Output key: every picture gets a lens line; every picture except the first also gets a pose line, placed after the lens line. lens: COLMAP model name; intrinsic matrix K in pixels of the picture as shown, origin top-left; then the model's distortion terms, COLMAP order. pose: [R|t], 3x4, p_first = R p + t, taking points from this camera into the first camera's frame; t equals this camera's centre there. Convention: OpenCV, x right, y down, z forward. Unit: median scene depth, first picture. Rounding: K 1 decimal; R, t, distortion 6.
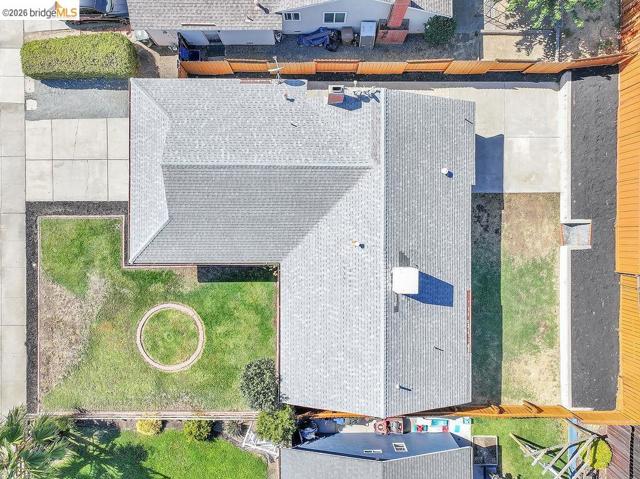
lens RADIAL K [[457.2, 0, 320.0], [0, 457.2, 239.5], [0, 0, 1]] dist [-0.001182, 0.009111]
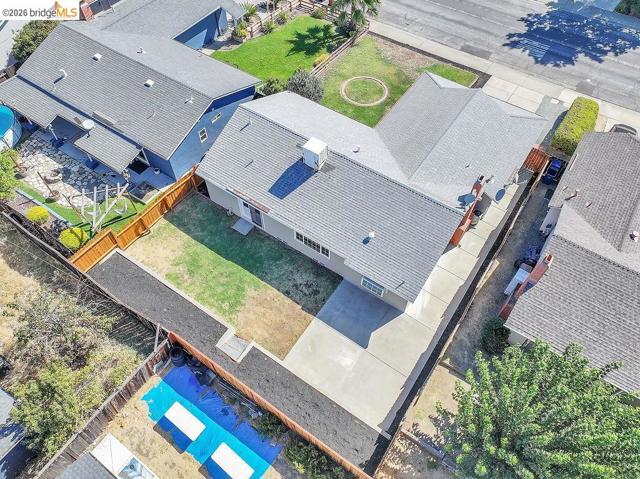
lens RADIAL K [[457.2, 0, 320.0], [0, 457.2, 239.5], [0, 0, 1]] dist [-0.001182, 0.009111]
pose [[-0.563742, 0.670950, -0.481685, 0.757251], [-0.825843, -0.467309, 0.315603, -0.343837], [-0.013342, 0.575715, 0.817542, 0.096916]]
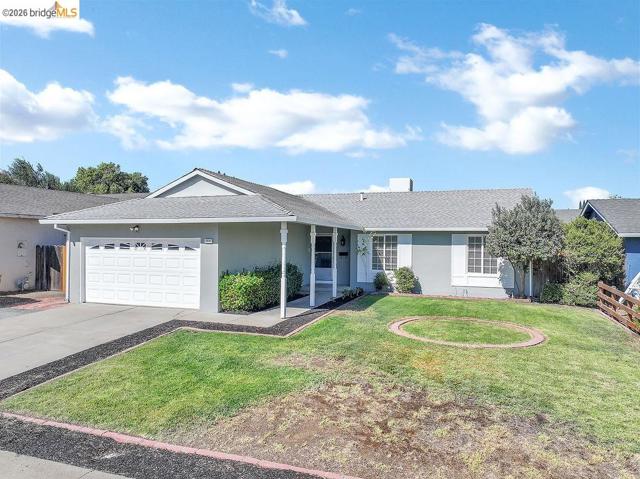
lens RADIAL K [[457.2, 0, 320.0], [0, 457.2, 239.5], [0, 0, 1]] dist [-0.001182, 0.009111]
pose [[0.328128, -0.012795, 0.944547, -0.809714], [0.944628, 0.007791, -0.328051, 0.226748], [-0.003162, 0.999888, 0.014643, 0.902759]]
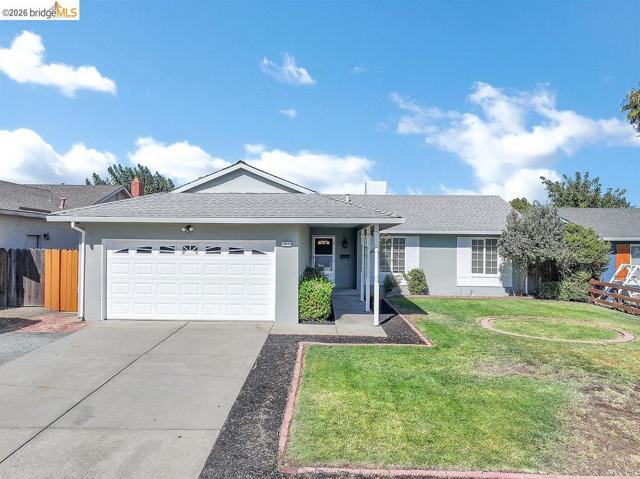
lens RADIAL K [[457.2, 0, 320.0], [0, 457.2, 239.5], [0, 0, 1]] dist [-0.001182, 0.009111]
pose [[0.017545, -0.010346, 0.999793, -0.824285], [0.999784, 0.011346, -0.017427, -0.029440], [-0.011164, 0.999882, 0.010543, 0.902803]]
